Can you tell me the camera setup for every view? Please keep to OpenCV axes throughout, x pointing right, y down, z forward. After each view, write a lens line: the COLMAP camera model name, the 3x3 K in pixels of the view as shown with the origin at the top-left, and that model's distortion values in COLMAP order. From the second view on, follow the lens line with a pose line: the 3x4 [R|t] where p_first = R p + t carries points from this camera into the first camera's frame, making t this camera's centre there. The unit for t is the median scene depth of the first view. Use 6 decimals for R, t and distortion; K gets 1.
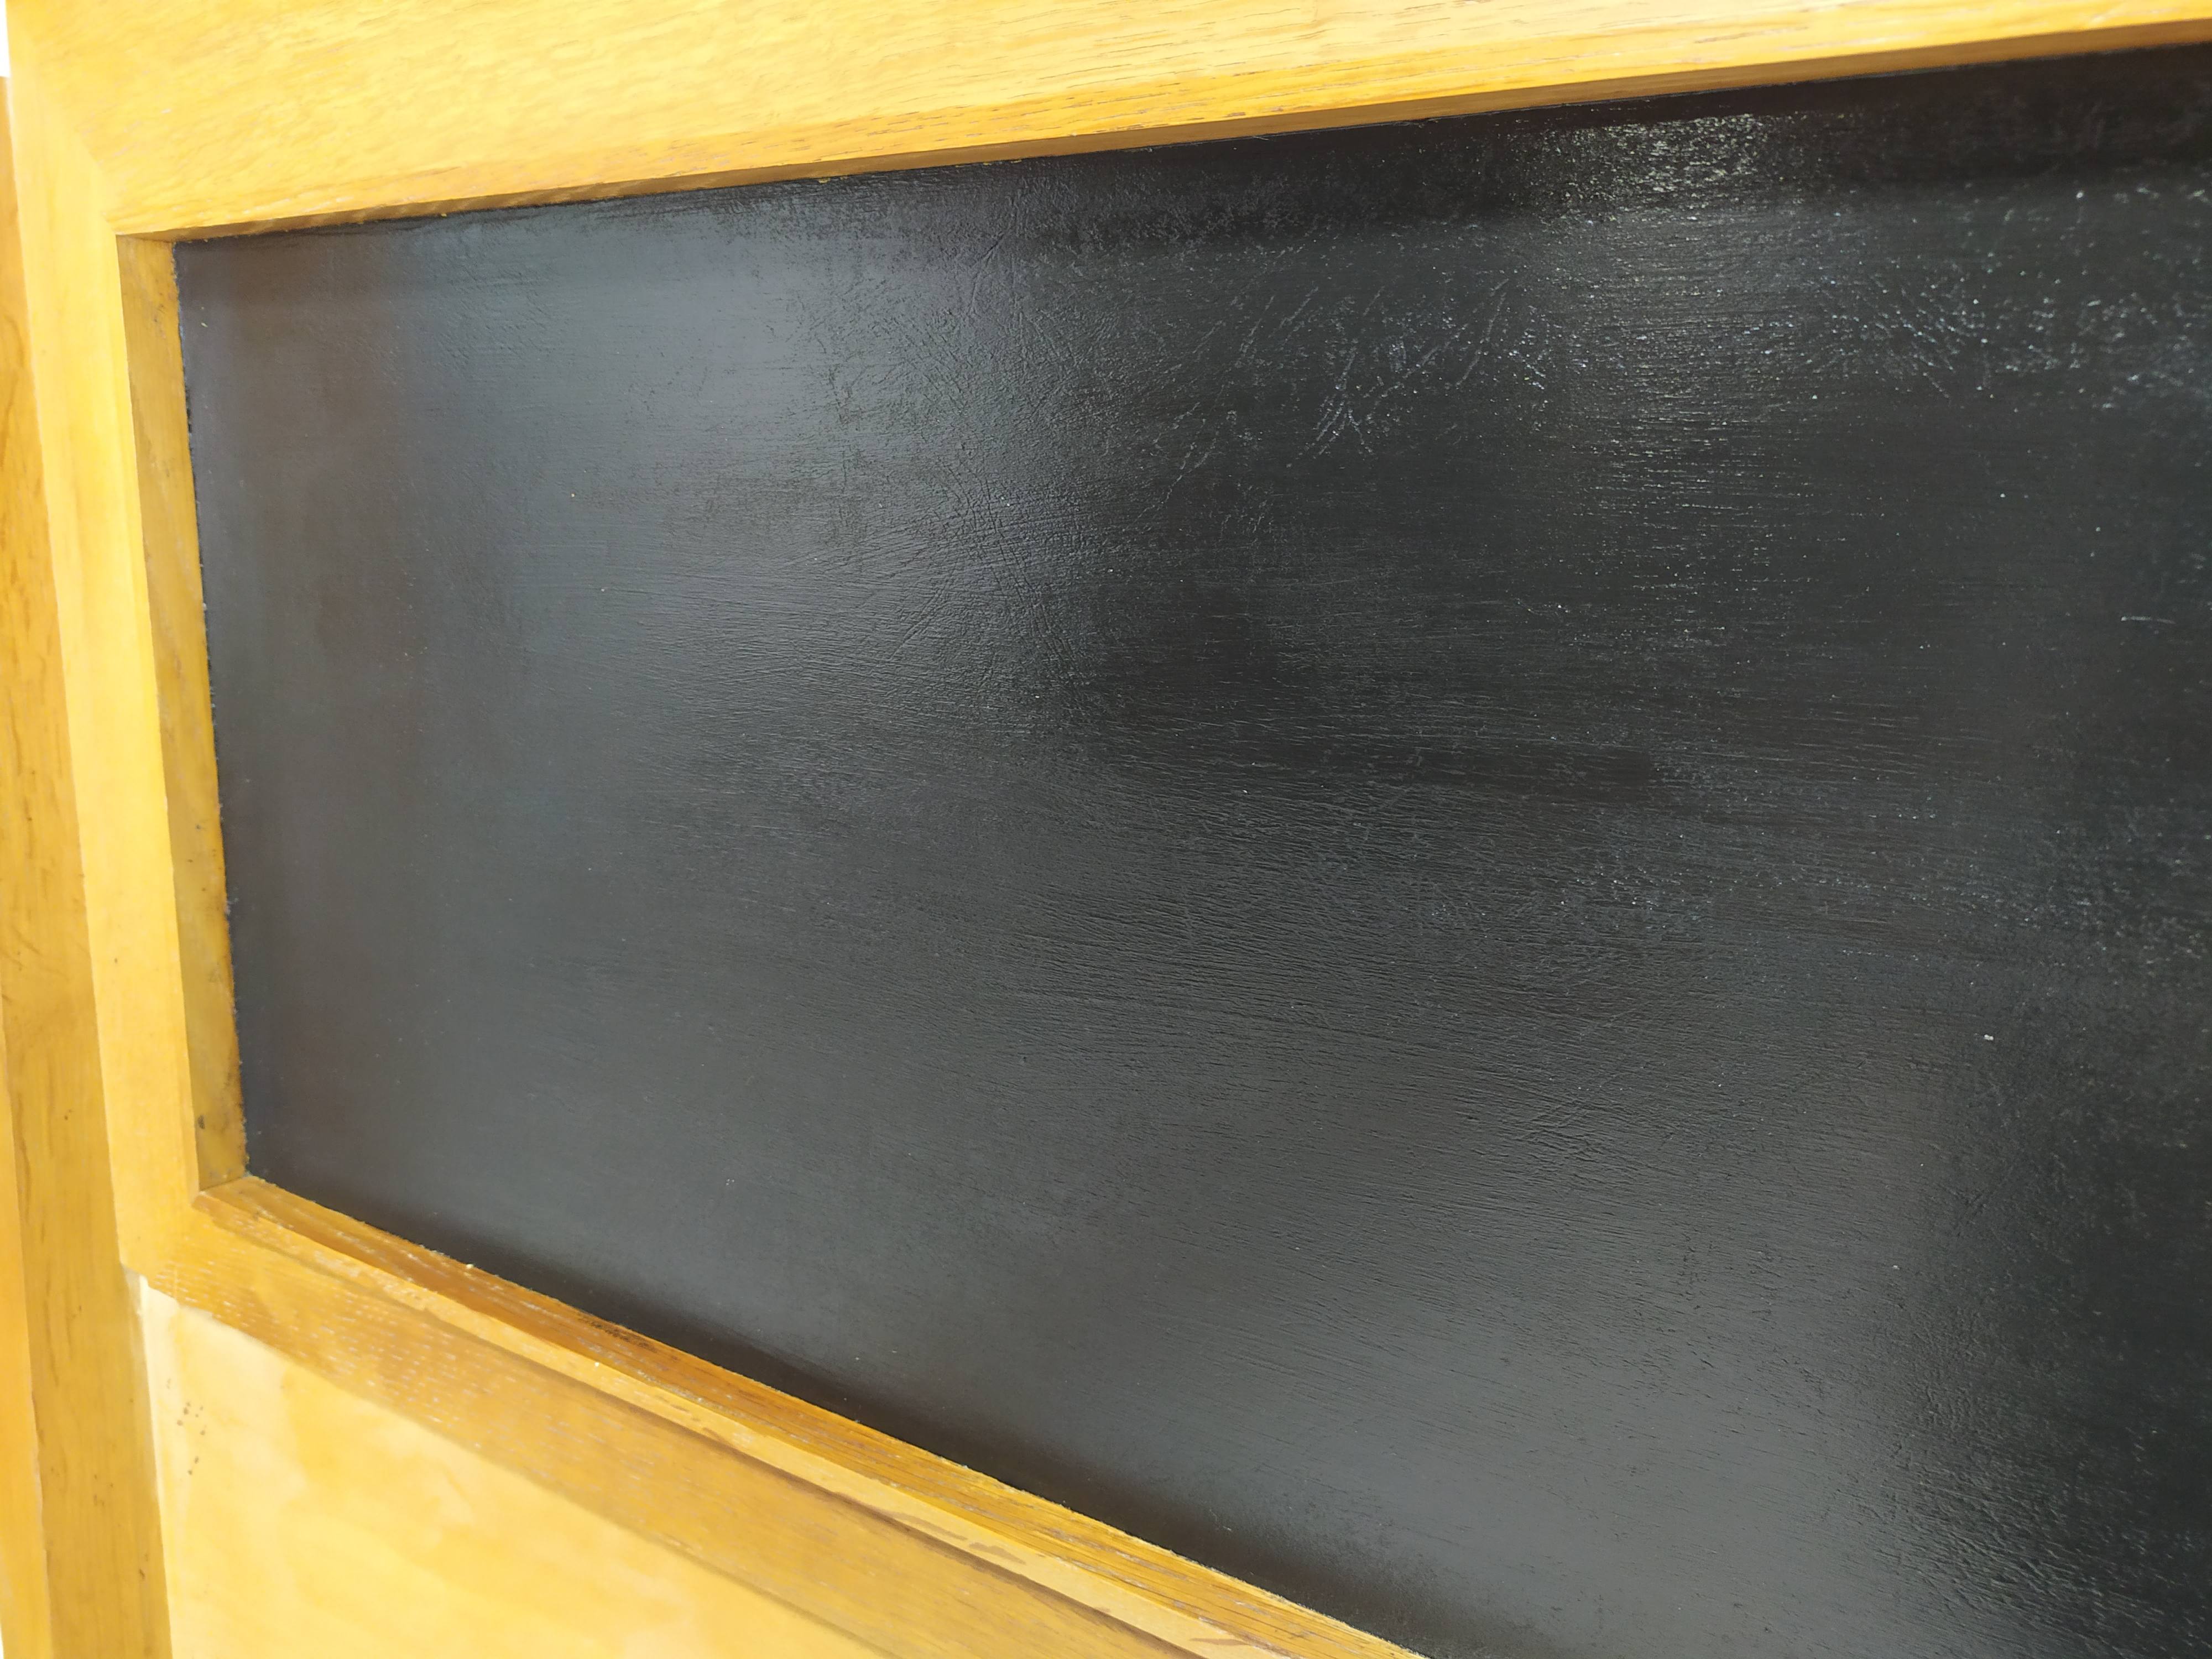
lens RADIAL K [[1664.2, 0, 1106.0], [0, 1664.2, 829.5], [0, 0, 1]] dist [0.078878, -0.097062]
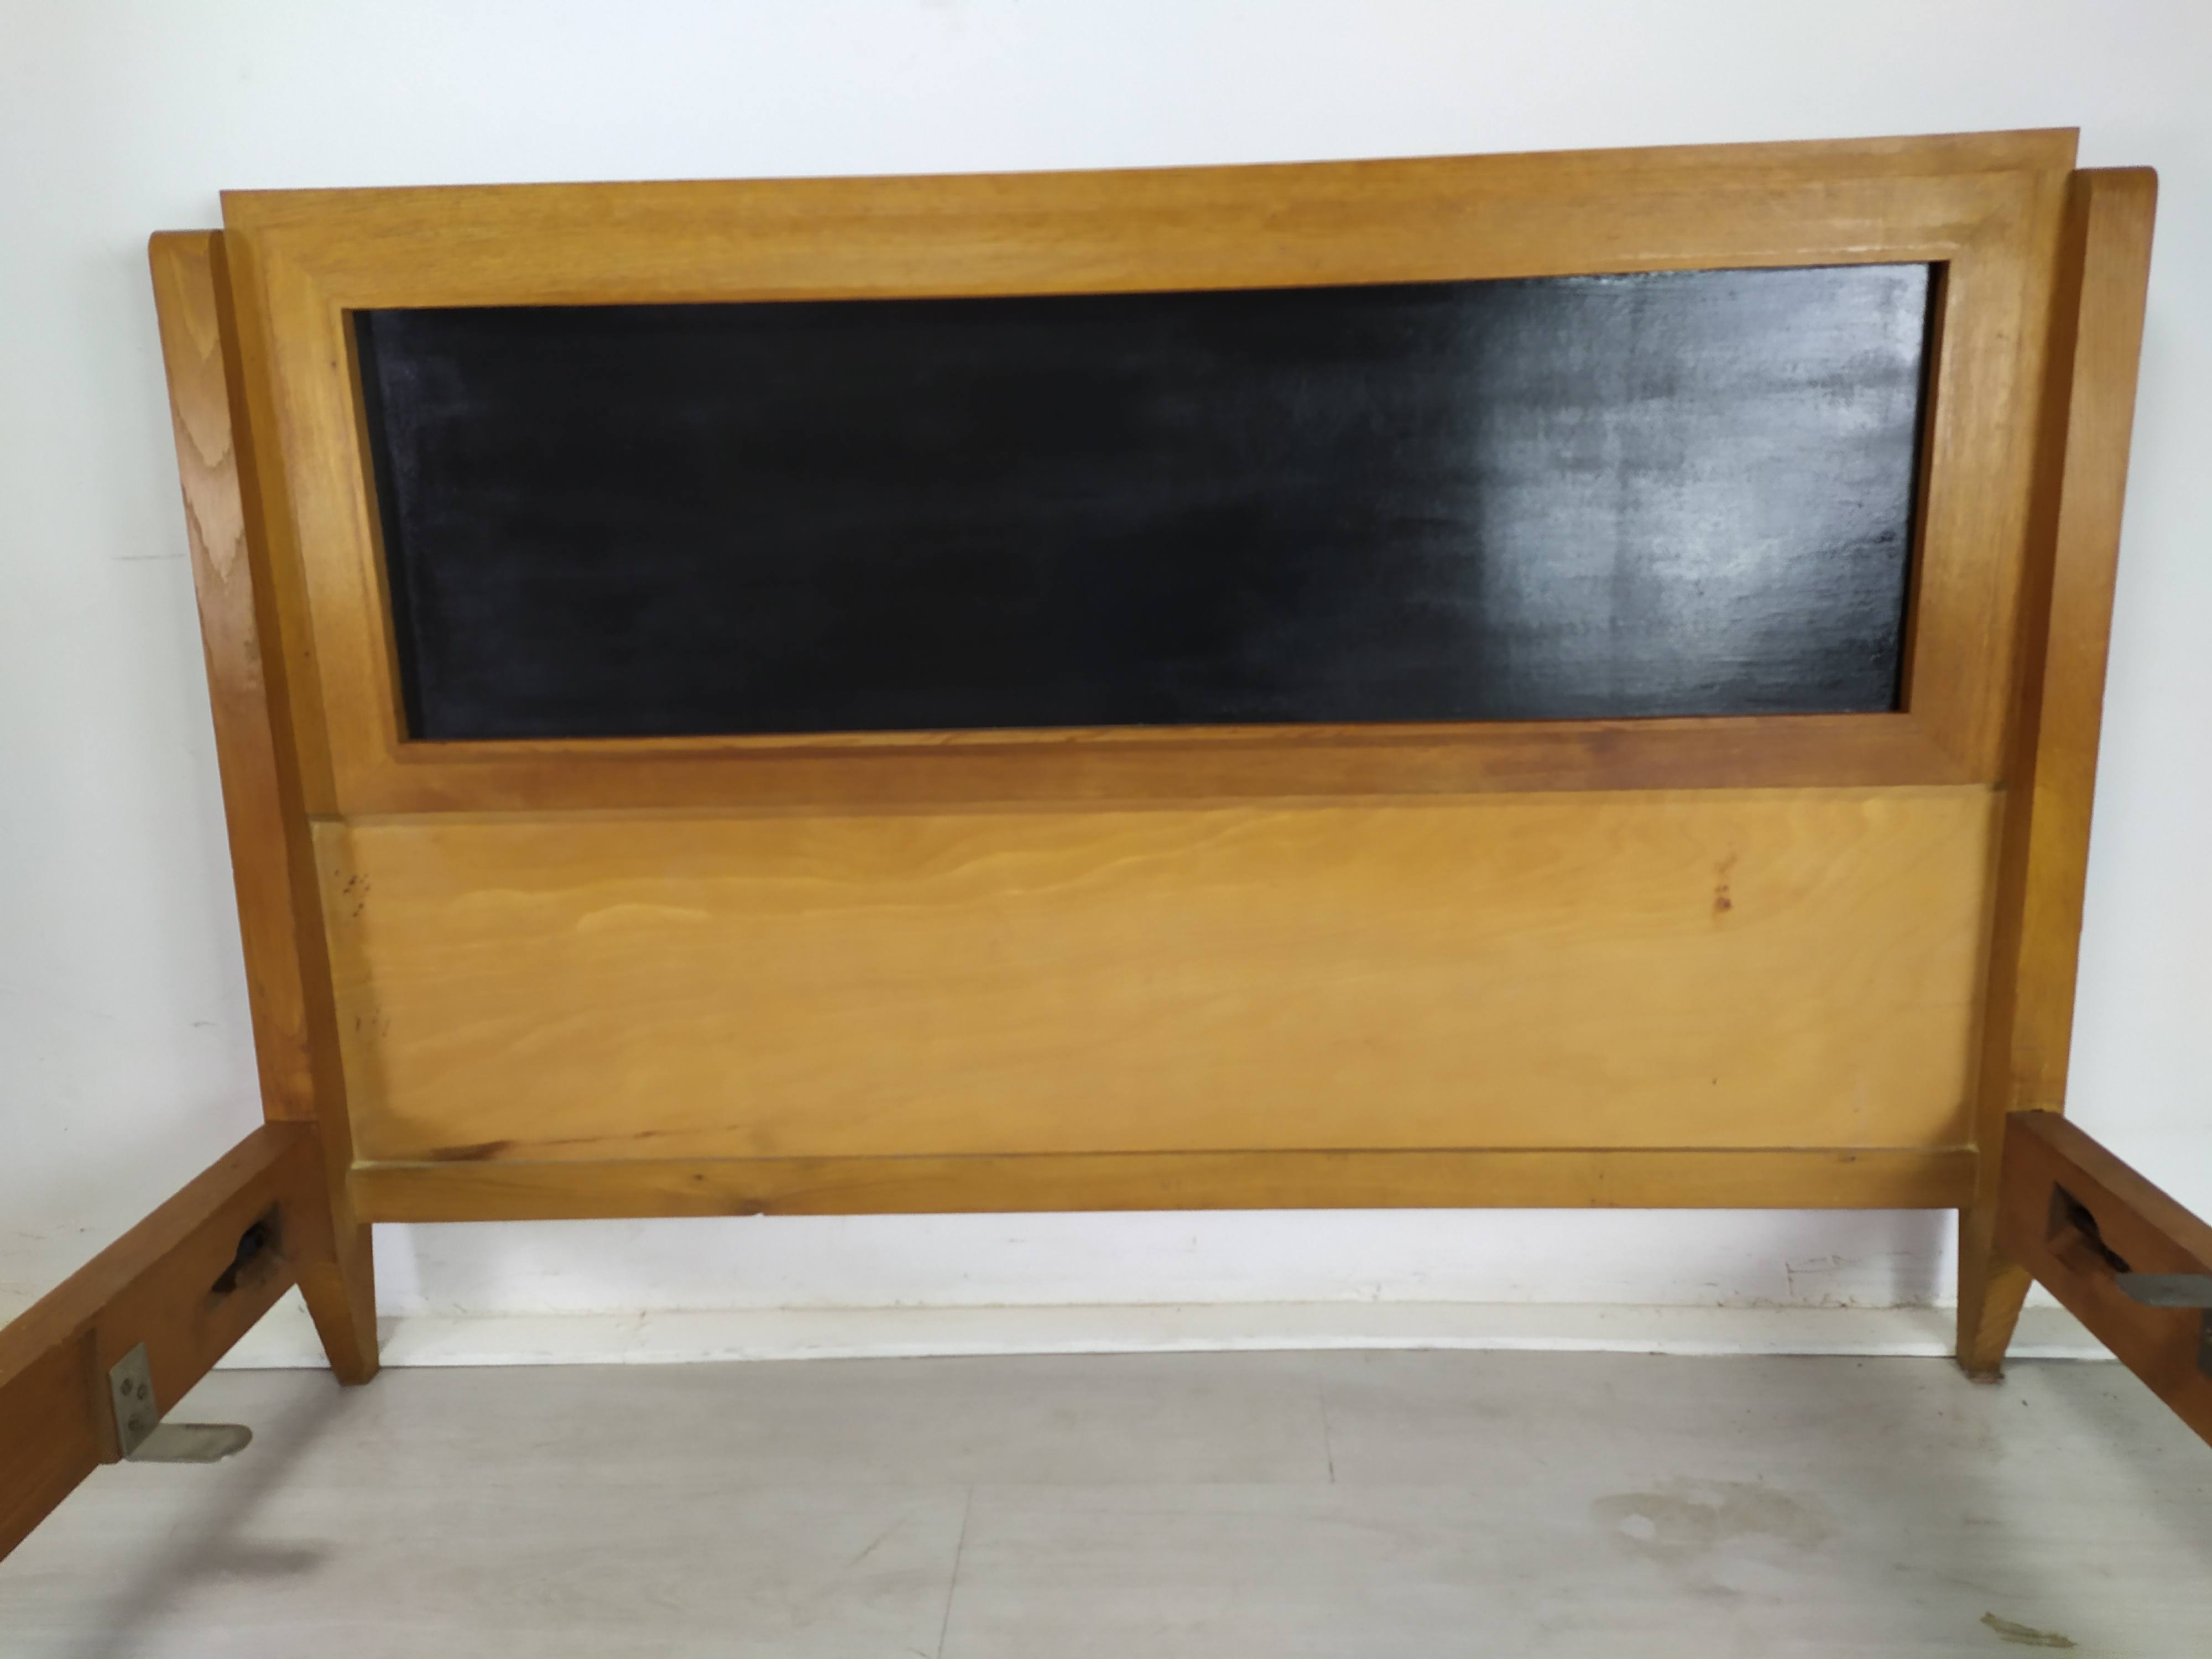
lens RADIAL K [[1664.2, 0, 1106.0], [0, 1664.2, 829.5], [0, 0, 1]] dist [0.078878, -0.097062]
pose [[0.861516, -0.158082, 0.482494, -0.912799], [0.145276, 0.987314, 0.064081, 0.354500], [-0.486503, 0.014888, 0.873552, -1.512879]]
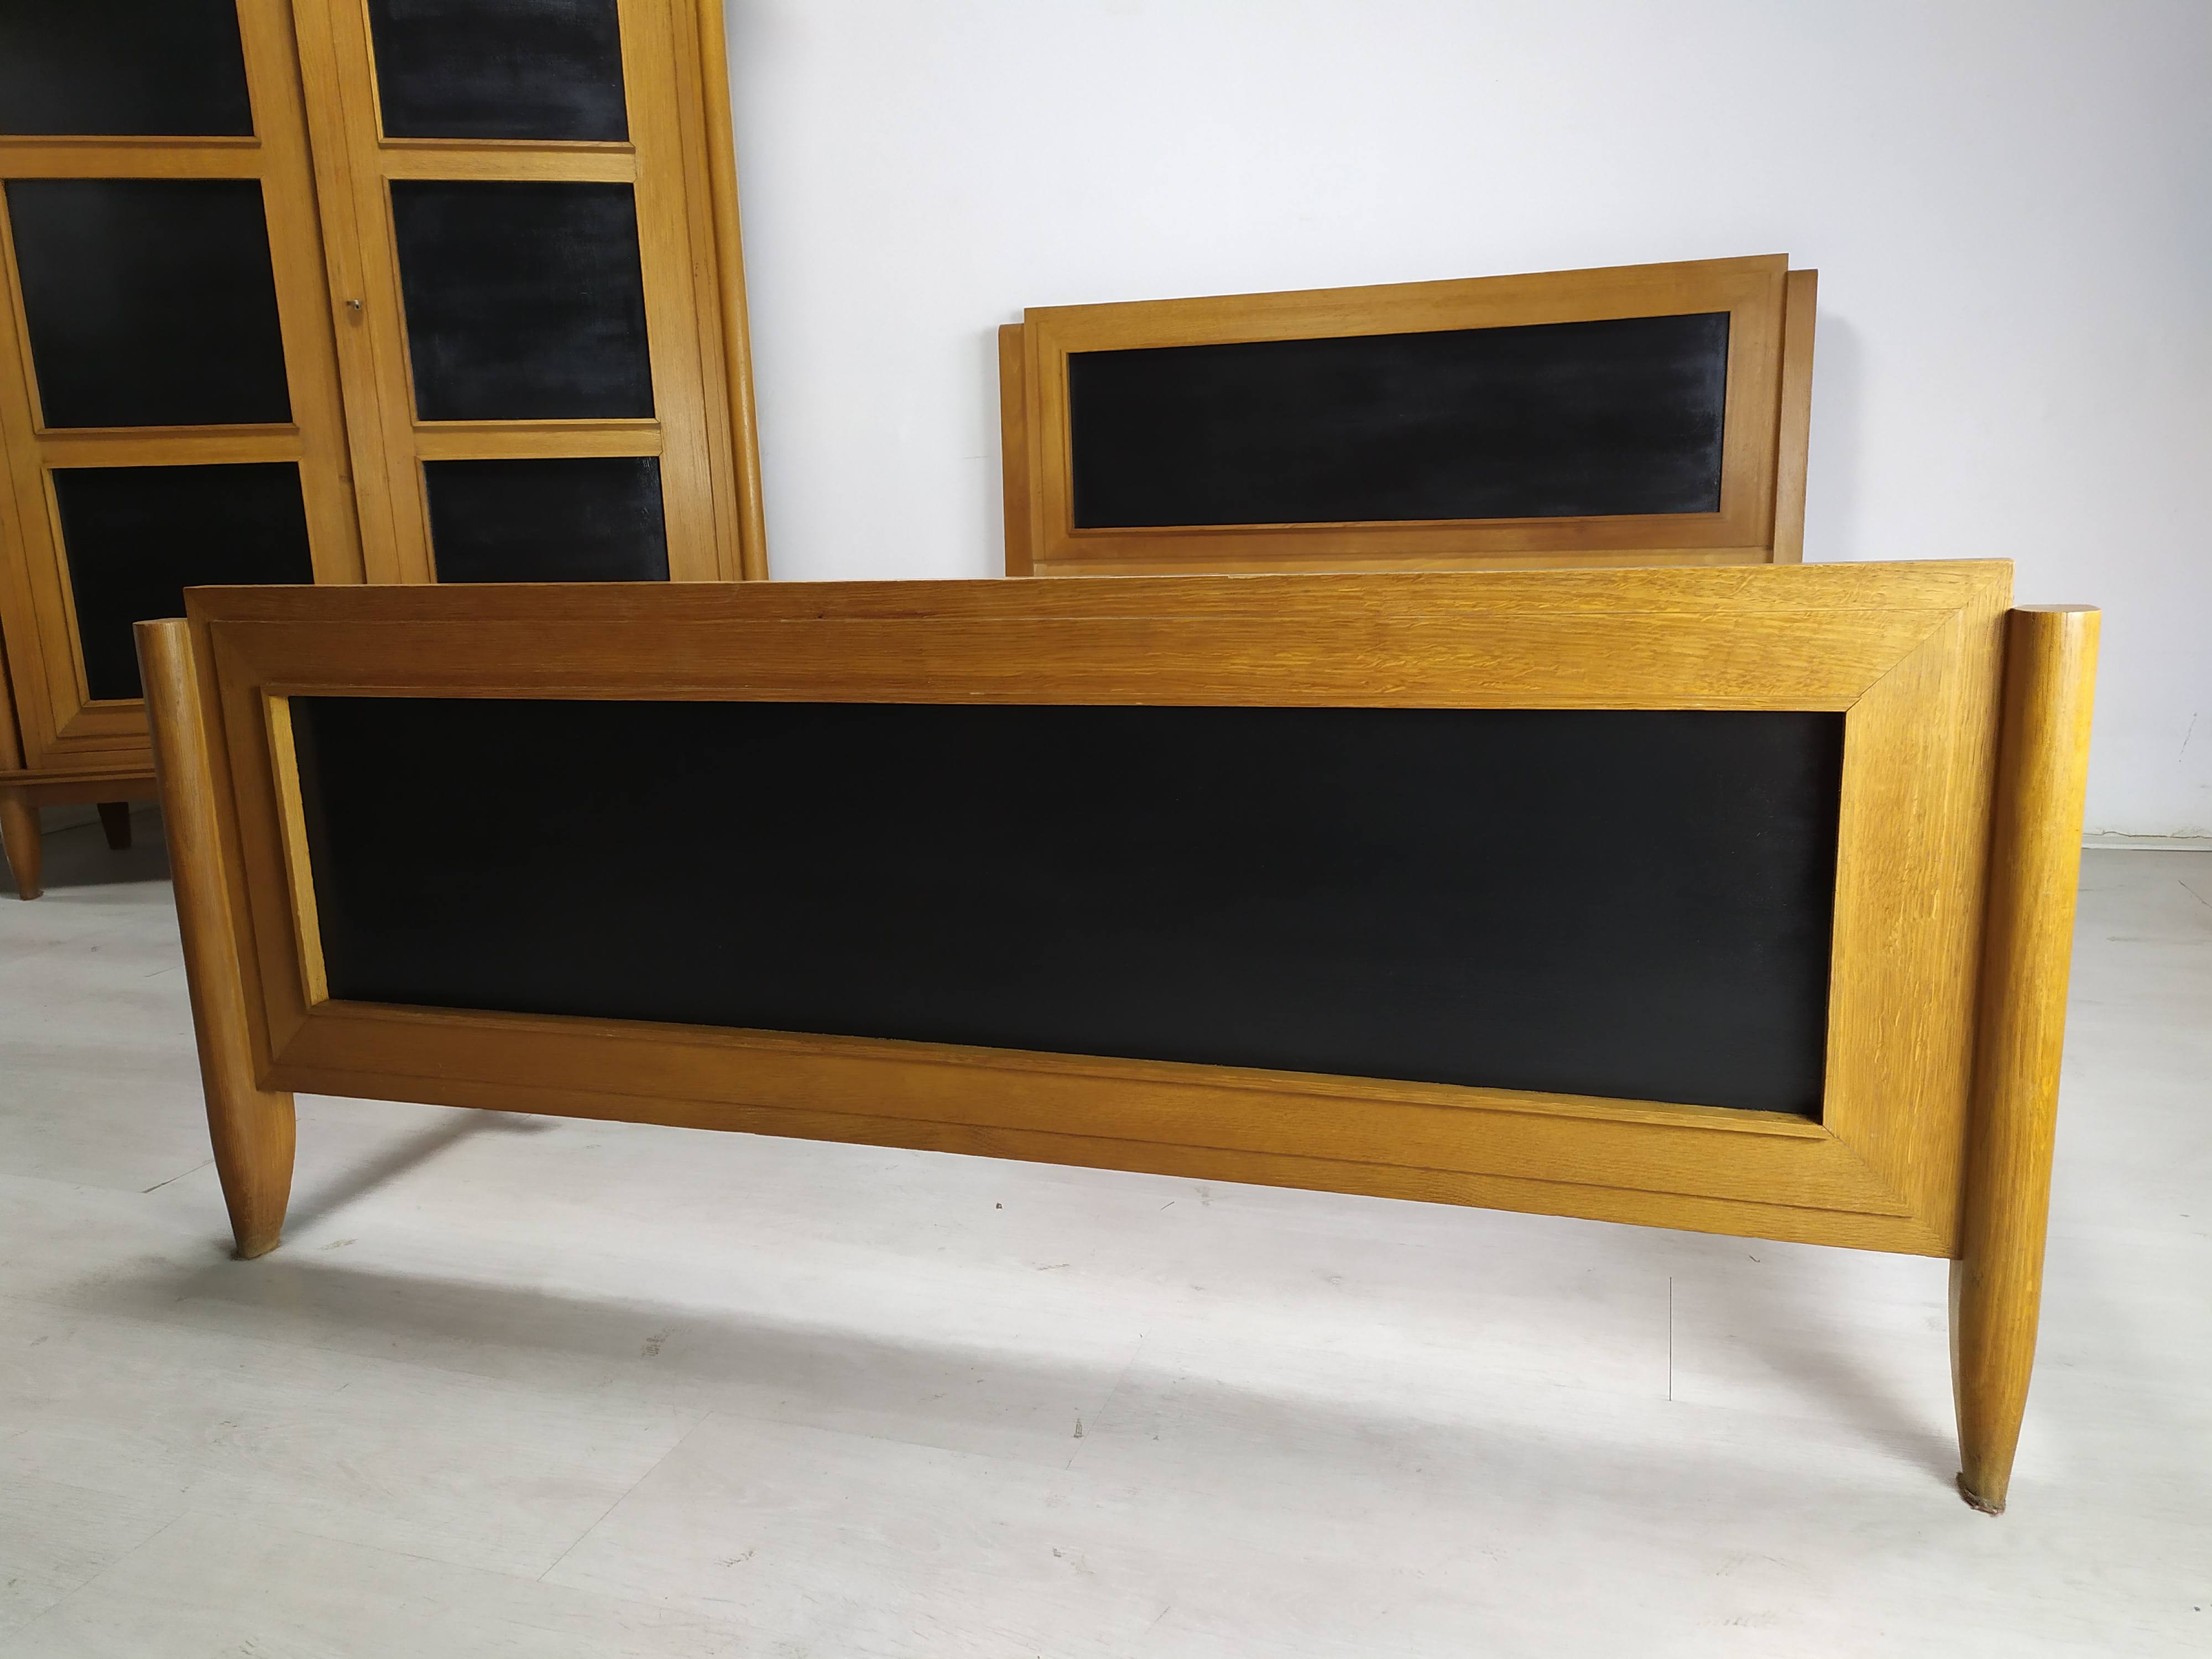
lens RADIAL K [[1664.2, 0, 1106.0], [0, 1664.2, 829.5], [0, 0, 1]] dist [0.078878, -0.097062]
pose [[0.965691, -0.100219, 0.239578, -2.007931], [0.100613, 0.994869, 0.010619, 1.248525], [-0.239413, 0.013850, 0.970819, -4.655533]]
